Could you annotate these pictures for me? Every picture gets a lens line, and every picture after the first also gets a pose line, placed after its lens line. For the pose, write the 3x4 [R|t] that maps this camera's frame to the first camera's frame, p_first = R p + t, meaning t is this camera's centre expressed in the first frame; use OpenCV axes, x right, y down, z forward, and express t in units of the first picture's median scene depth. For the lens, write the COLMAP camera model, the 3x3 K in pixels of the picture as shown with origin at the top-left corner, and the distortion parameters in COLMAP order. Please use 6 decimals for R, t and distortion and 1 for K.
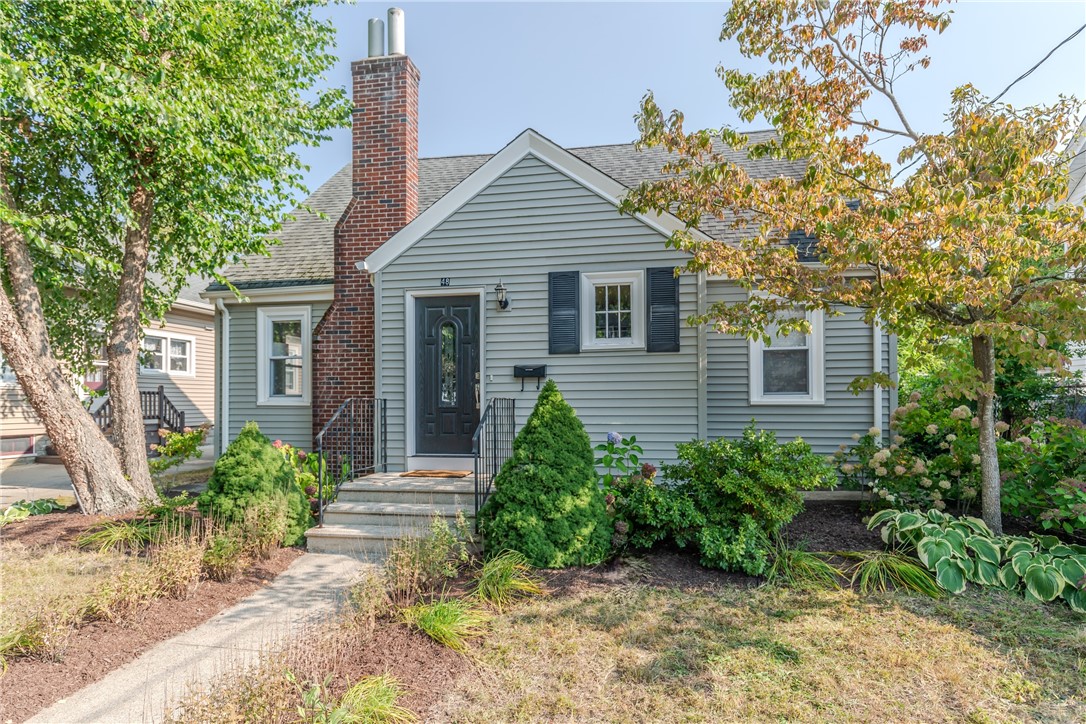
lens RADIAL K [[515.2, 0, 543.0], [0, 515.2, 362.0], [0, 0, 1]] dist [-0.001896, -0.000433]
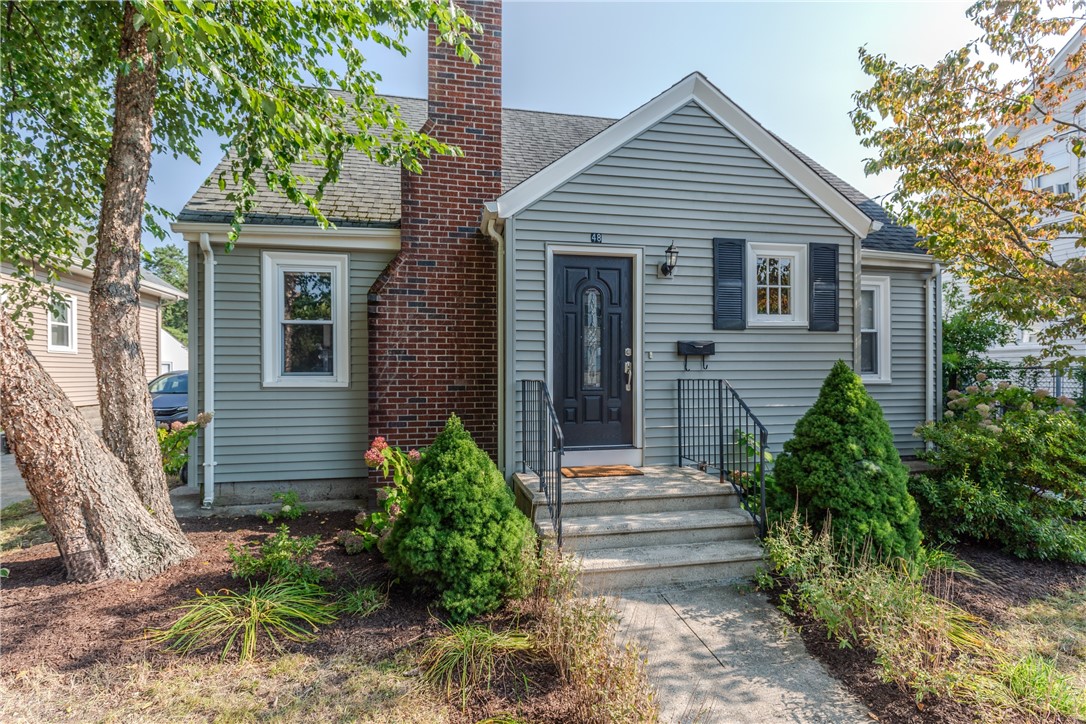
lens RADIAL K [[489.5, 0, 541.3], [0, 489.5, 347.0], [0, 0, 1]] dist [-0.002301, -0.000124]
pose [[0.942271, 0.019939, 0.334257, -0.540240], [-0.025893, 0.999575, 0.013367, 0.011237], [-0.333849, -0.021251, 0.942387, 0.290299]]
